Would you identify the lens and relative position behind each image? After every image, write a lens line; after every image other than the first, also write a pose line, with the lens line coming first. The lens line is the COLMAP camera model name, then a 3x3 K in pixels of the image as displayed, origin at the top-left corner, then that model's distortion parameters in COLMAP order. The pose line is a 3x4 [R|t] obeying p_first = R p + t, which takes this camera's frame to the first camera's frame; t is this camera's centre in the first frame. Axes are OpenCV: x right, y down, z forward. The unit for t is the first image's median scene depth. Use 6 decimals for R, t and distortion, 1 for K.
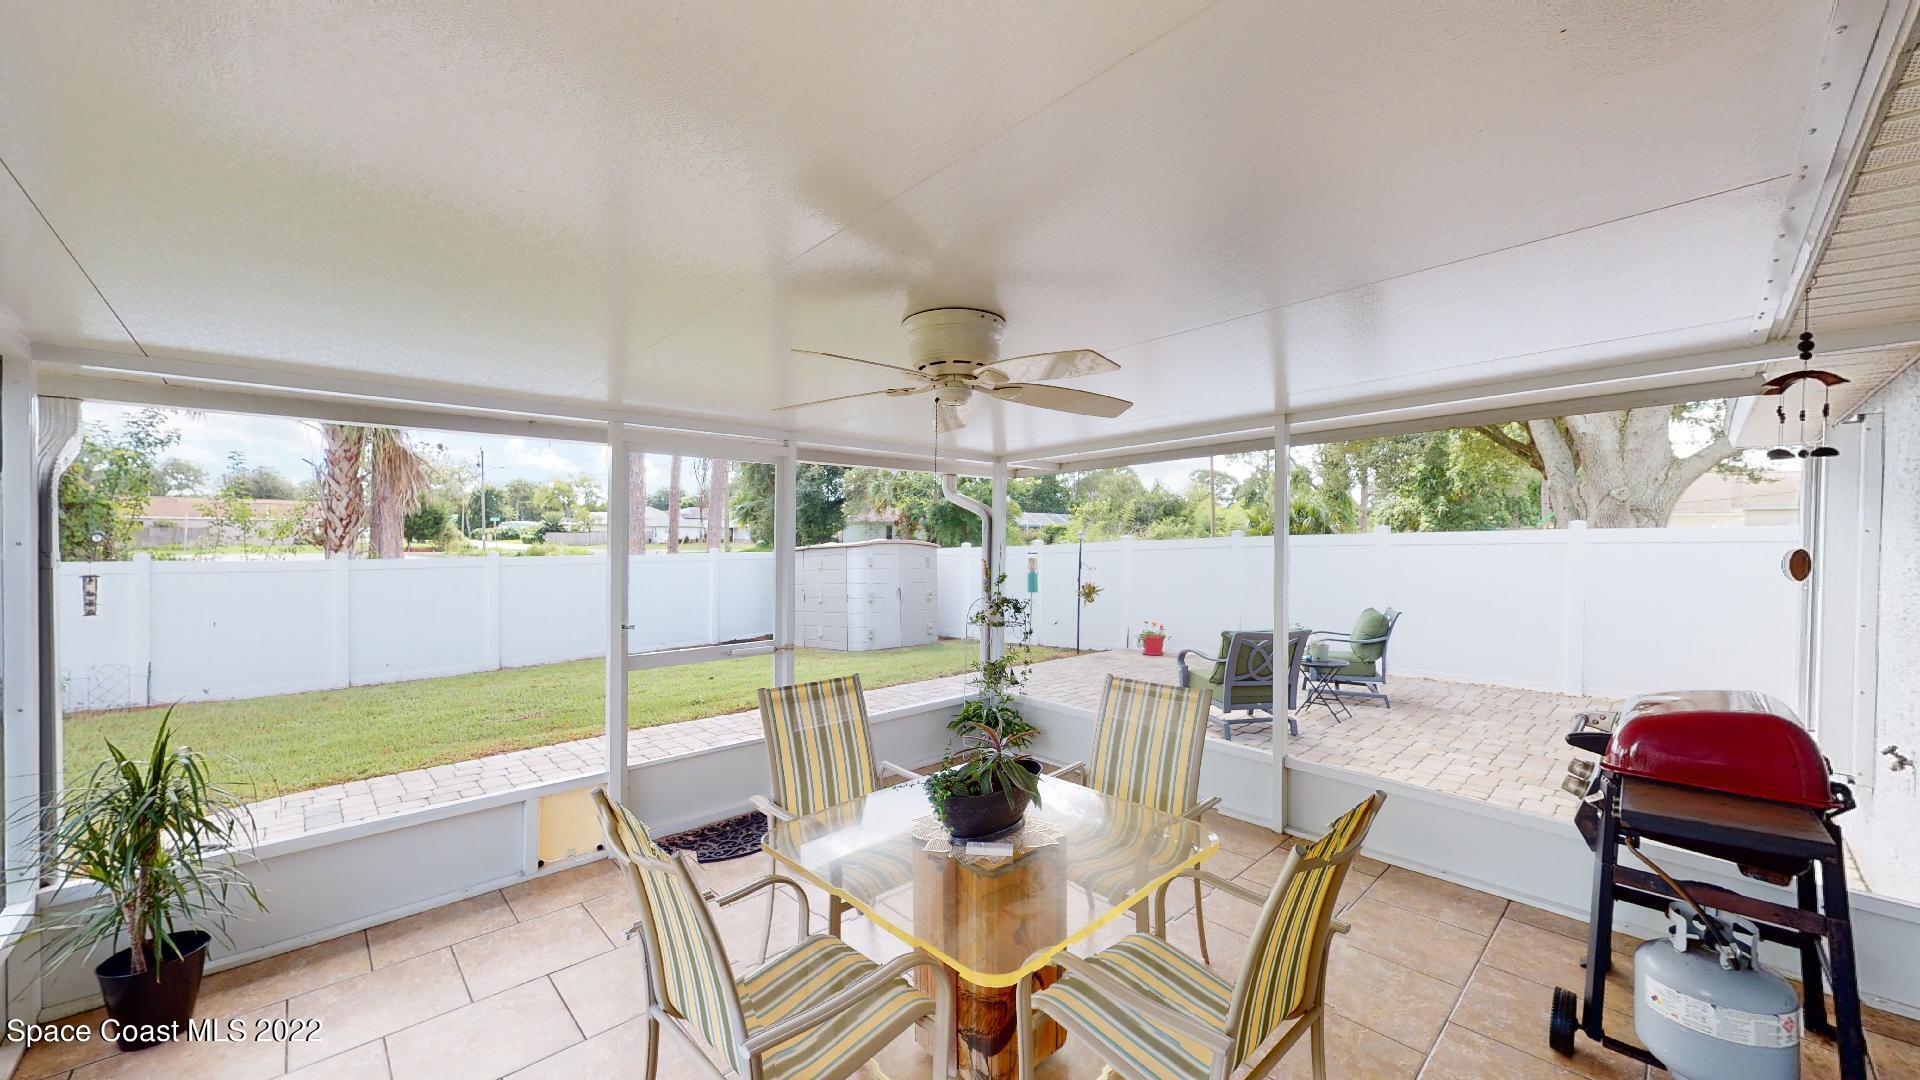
lens RADIAL K [[704.5, 0, 960.0], [0, 704.5, 540.0], [0, 0, 1]] dist [-0.000240, -0.000015]
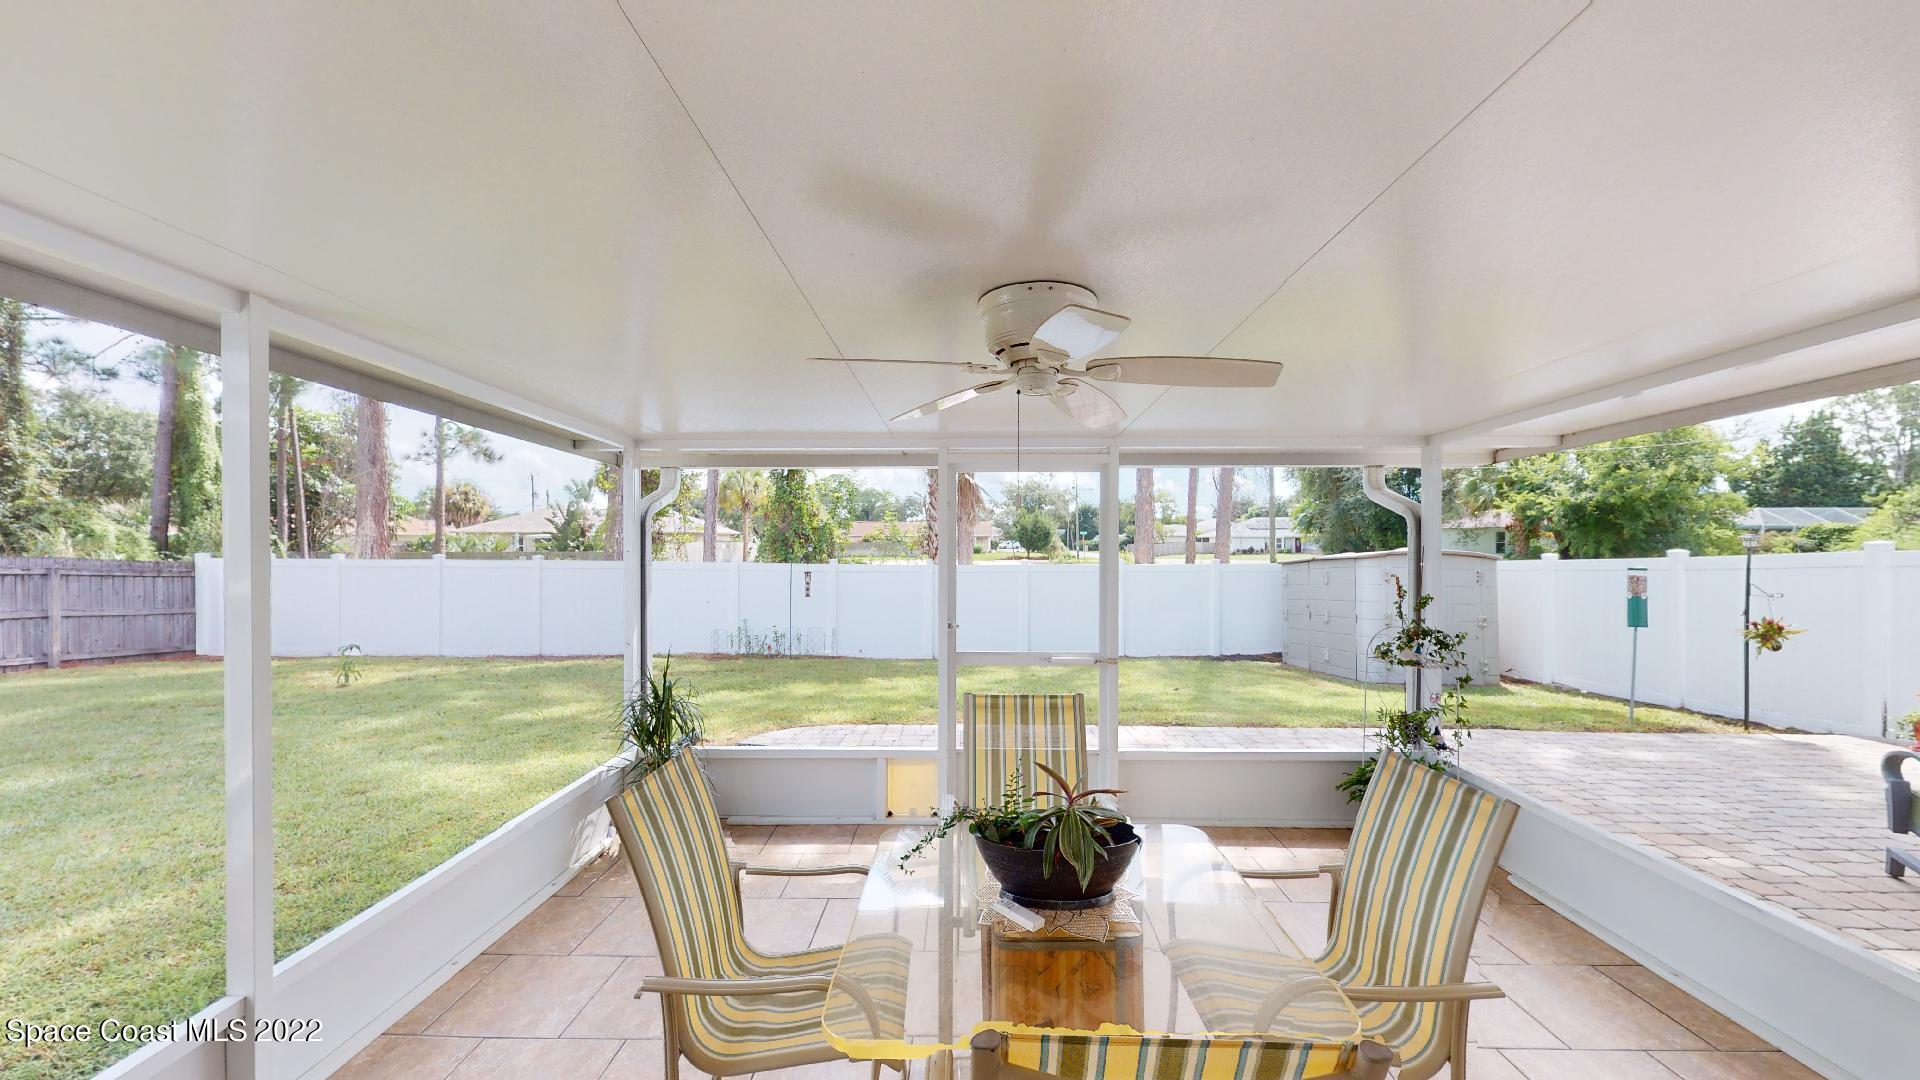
lens RADIAL K [[704.5, 0, 960.0], [0, 704.5, 540.0], [0, 0, 1]] dist [-0.000240, -0.000015]
pose [[0.713974, -0.010984, -0.700086, 0.109141], [0.000691, 0.999888, -0.014984, 0.000481], [0.700171, 0.010214, 0.713902, 0.063248]]
